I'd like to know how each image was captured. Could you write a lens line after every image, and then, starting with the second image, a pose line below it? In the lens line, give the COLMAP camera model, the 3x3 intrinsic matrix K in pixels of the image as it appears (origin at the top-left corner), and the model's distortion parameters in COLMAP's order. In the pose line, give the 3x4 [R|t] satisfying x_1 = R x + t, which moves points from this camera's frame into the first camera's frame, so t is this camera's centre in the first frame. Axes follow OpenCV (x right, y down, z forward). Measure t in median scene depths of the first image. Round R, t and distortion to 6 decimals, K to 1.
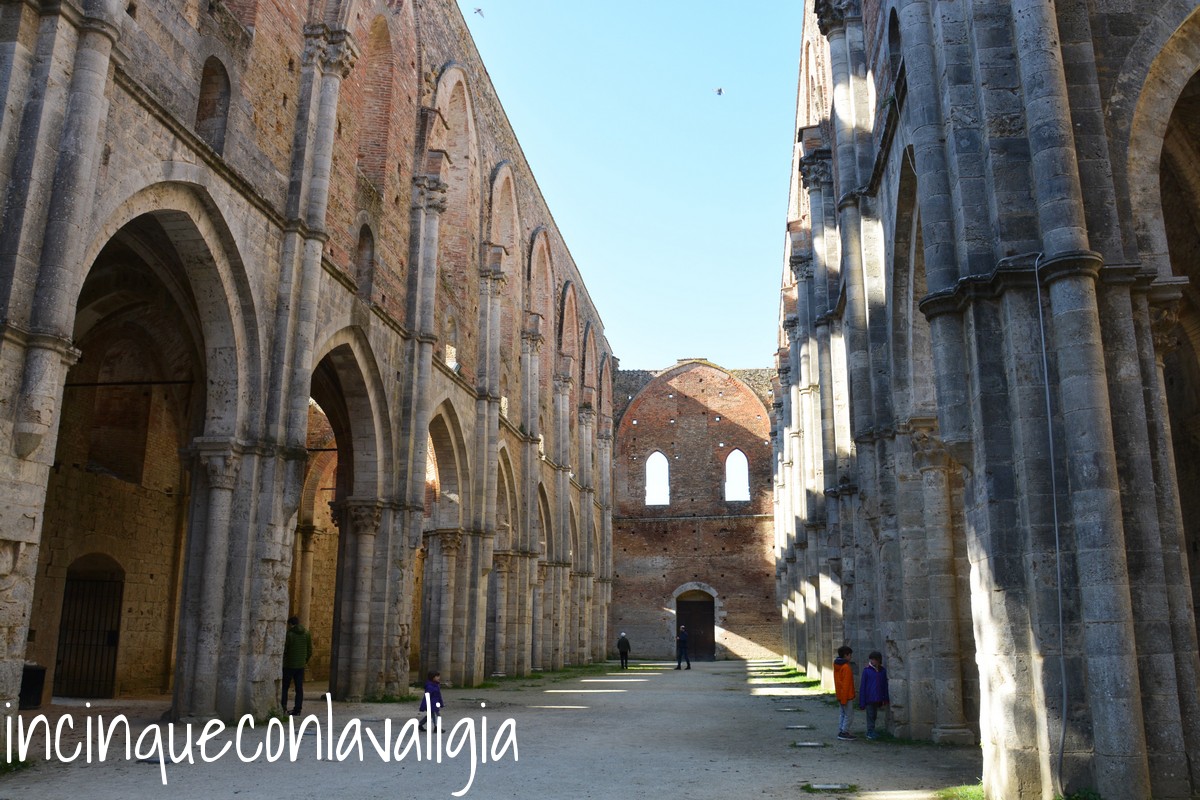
lens RADIAL K [[954.7, 0, 600.9], [0, 954.7, 416.1], [0, 0, 1]] dist [-0.162043, 0.122626]
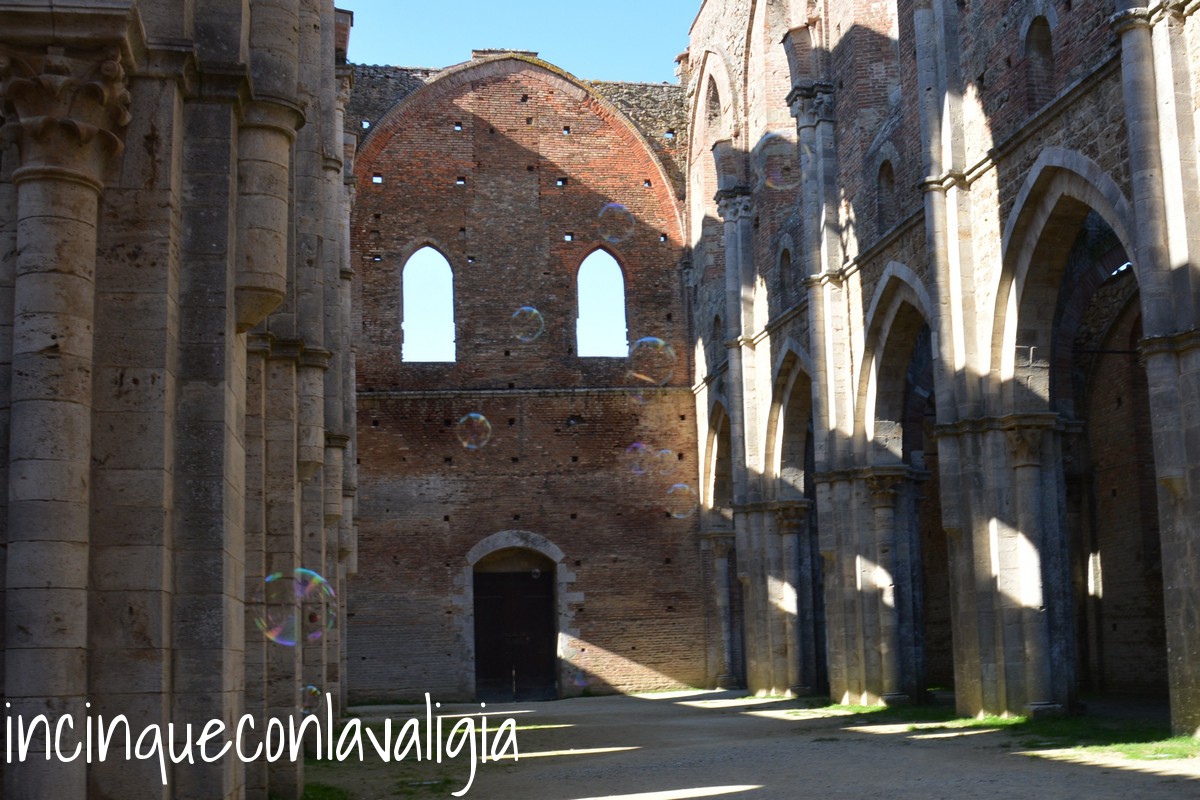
lens RADIAL K [[1397.6, 0, 708.0], [0, 1397.6, 497.7], [0, 0, 1]] dist [-0.138034, 0.091397]
pose [[0.926071, -0.004220, 0.377326, -0.069003], [-0.039917, 0.993231, 0.109078, 0.082289], [-0.375233, -0.116076, 0.919634, 0.348451]]
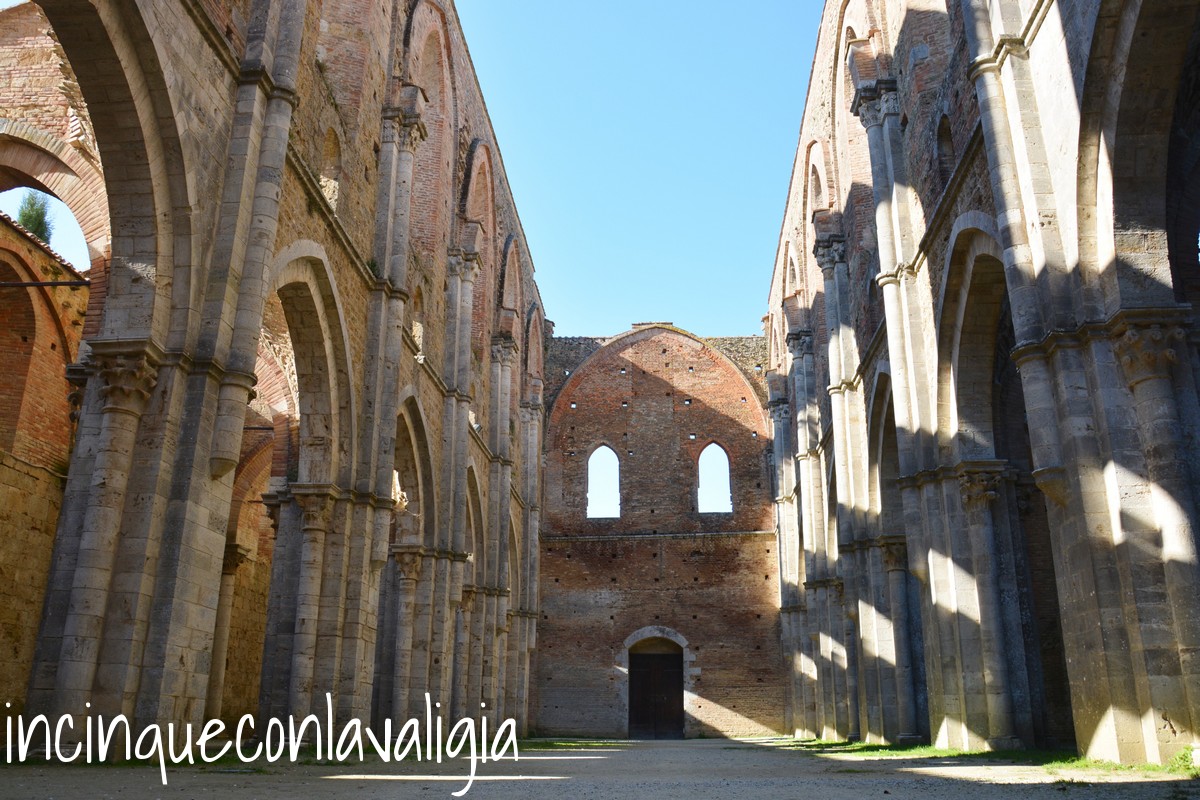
lens RADIAL K [[954.7, 0, 600.9], [0, 954.7, 416.1], [0, 0, 1]] dist [-0.162043, 0.122626]
pose [[0.997212, 0.022490, 0.071150, 0.004992], [-0.015791, 0.995508, -0.093352, 0.086434], [-0.072930, 0.091968, 0.993088, 0.291689]]
